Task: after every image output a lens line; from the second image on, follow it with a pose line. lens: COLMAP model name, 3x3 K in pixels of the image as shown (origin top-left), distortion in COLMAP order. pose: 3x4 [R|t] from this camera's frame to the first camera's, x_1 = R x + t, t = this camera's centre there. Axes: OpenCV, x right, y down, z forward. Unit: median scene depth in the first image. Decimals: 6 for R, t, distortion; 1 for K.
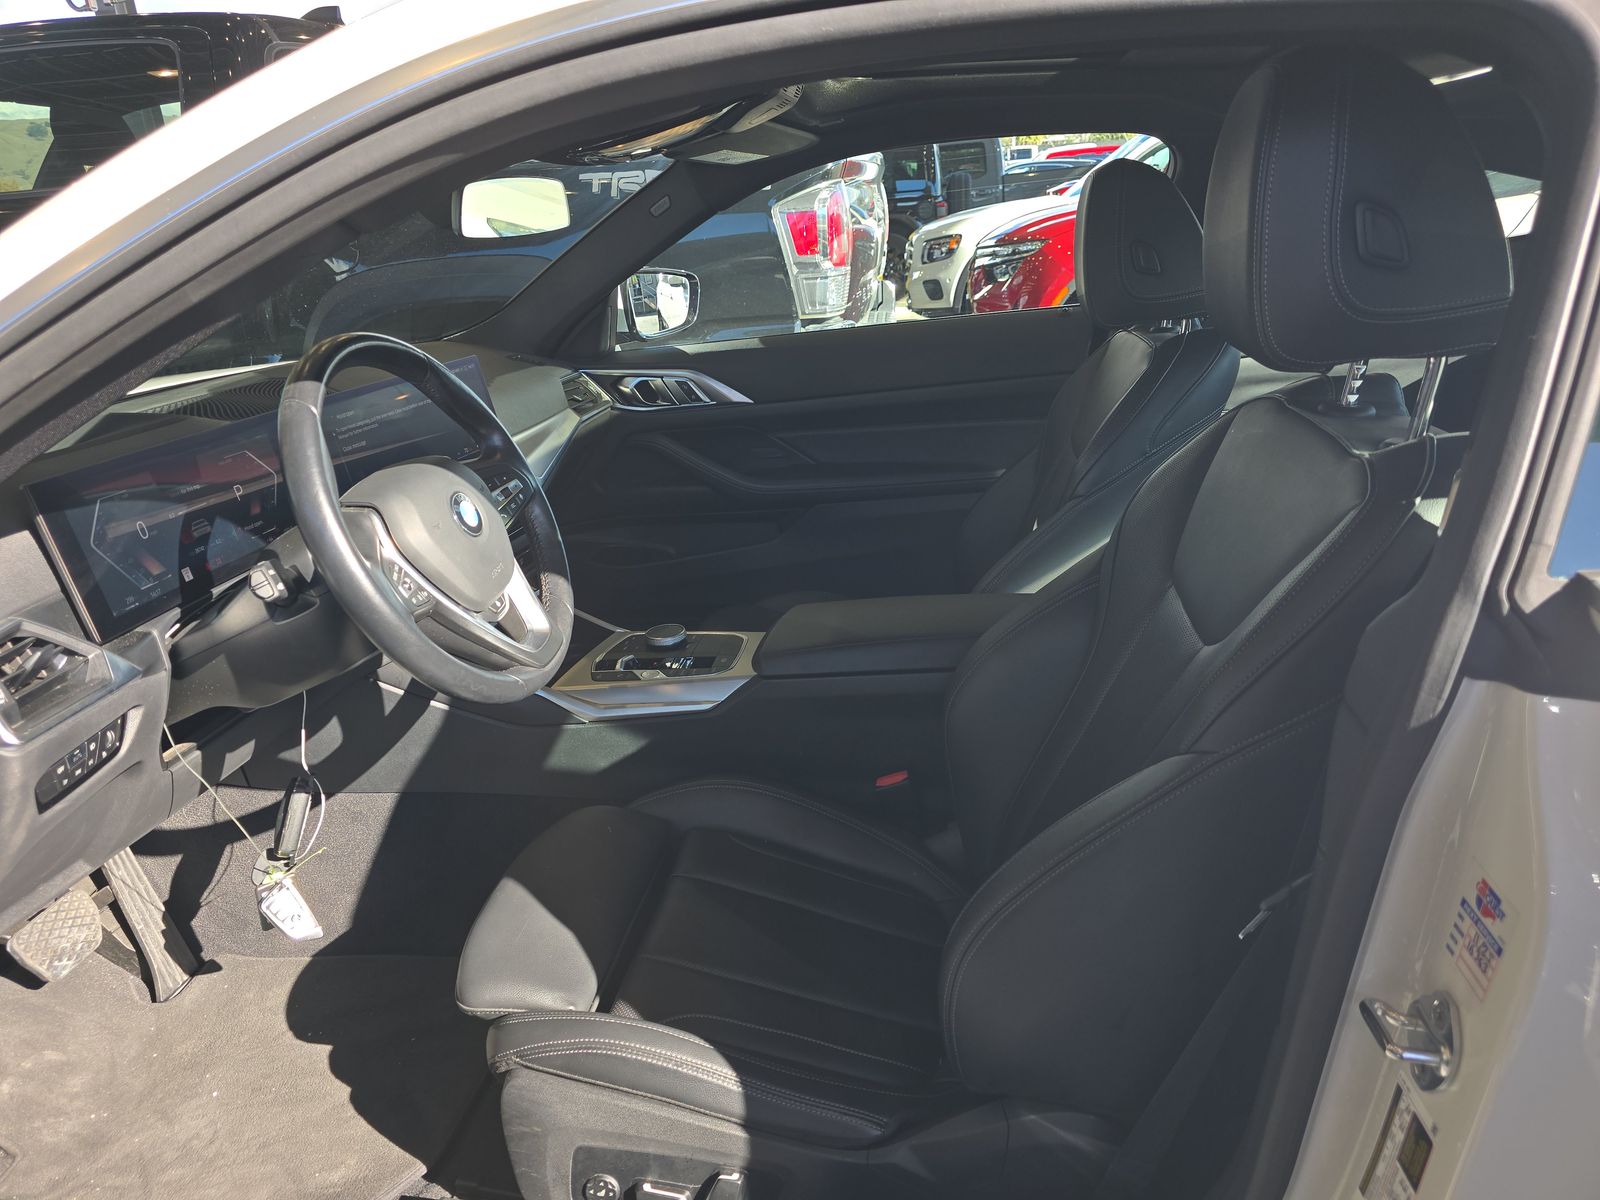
lens RADIAL K [[1083.7, 0, 806.3], [0, 1083.7, 613.7], [0, 0, 1]] dist [0.026080, -0.025705]
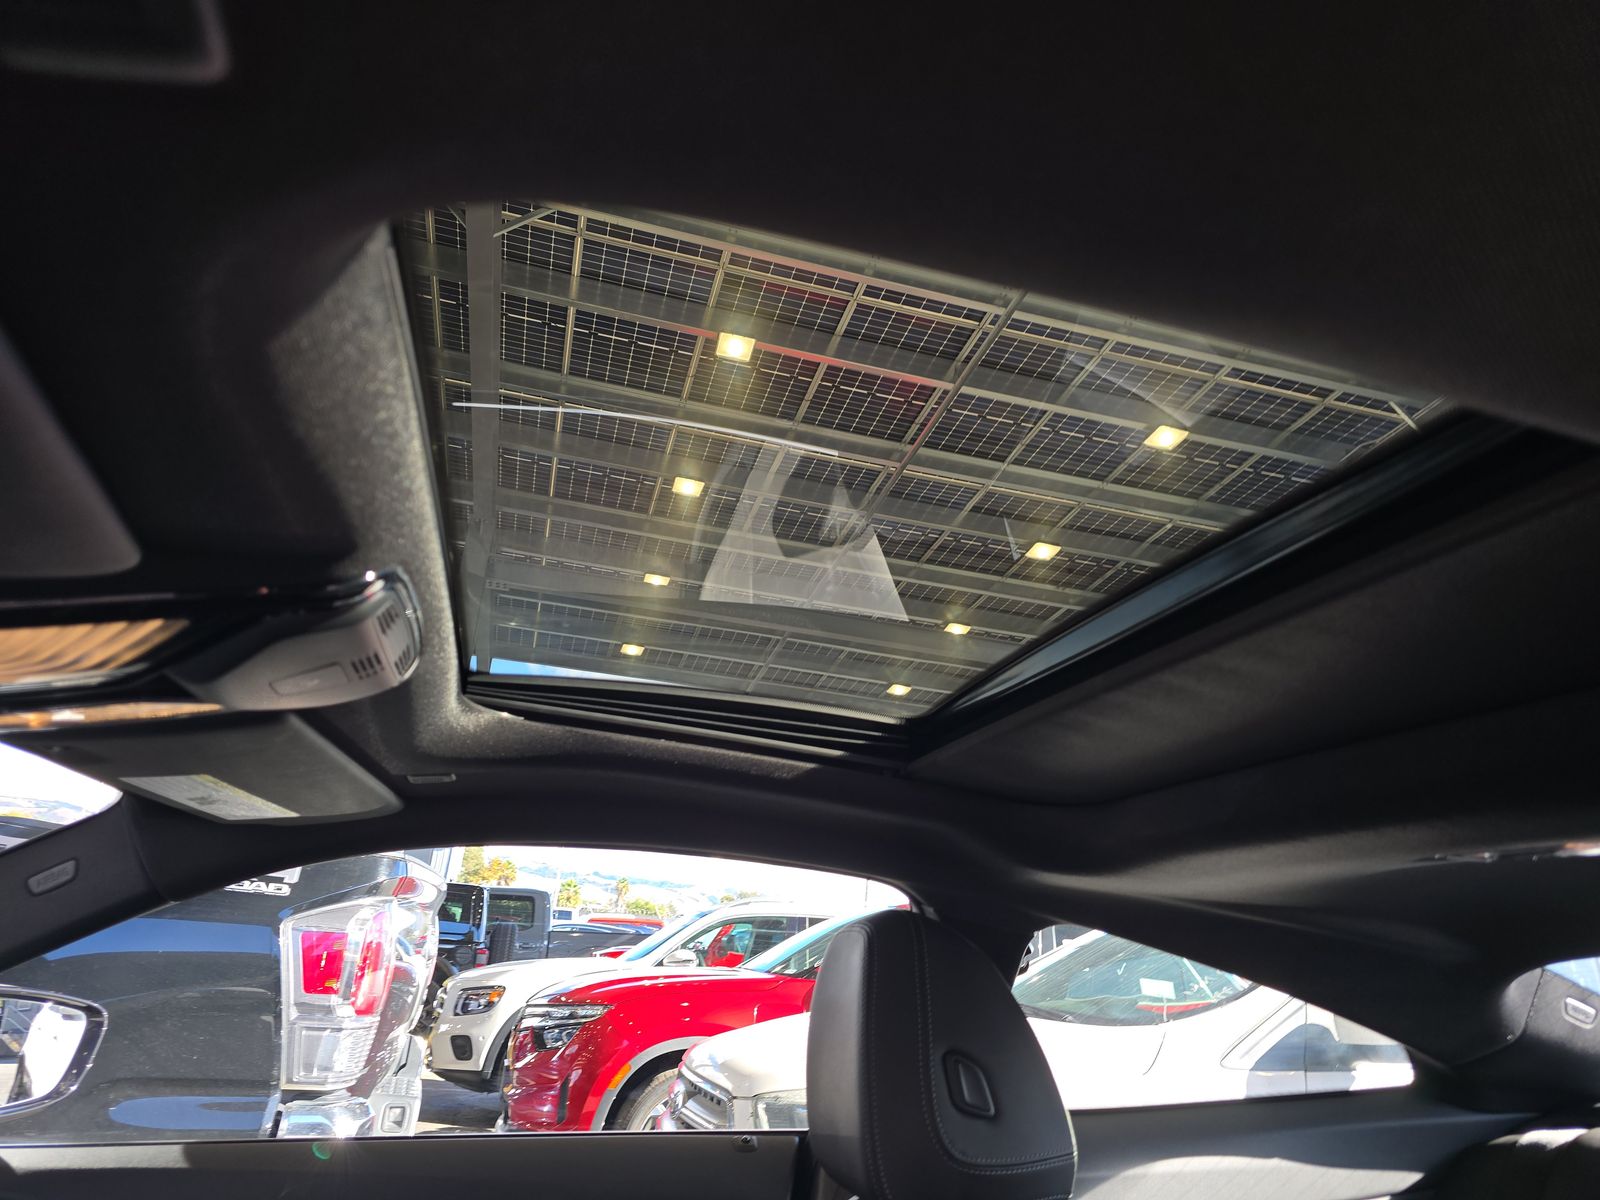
lens RADIAL K [[1083.7, 0, 806.3], [0, 1083.7, 613.7], [0, 0, 1]] dist [0.026080, -0.025705]
pose [[0.912969, 0.237324, 0.331911, -0.001633], [0.021287, 0.784638, -0.619588, -0.040614], [-0.407473, 0.572730, 0.711298, 0.117410]]
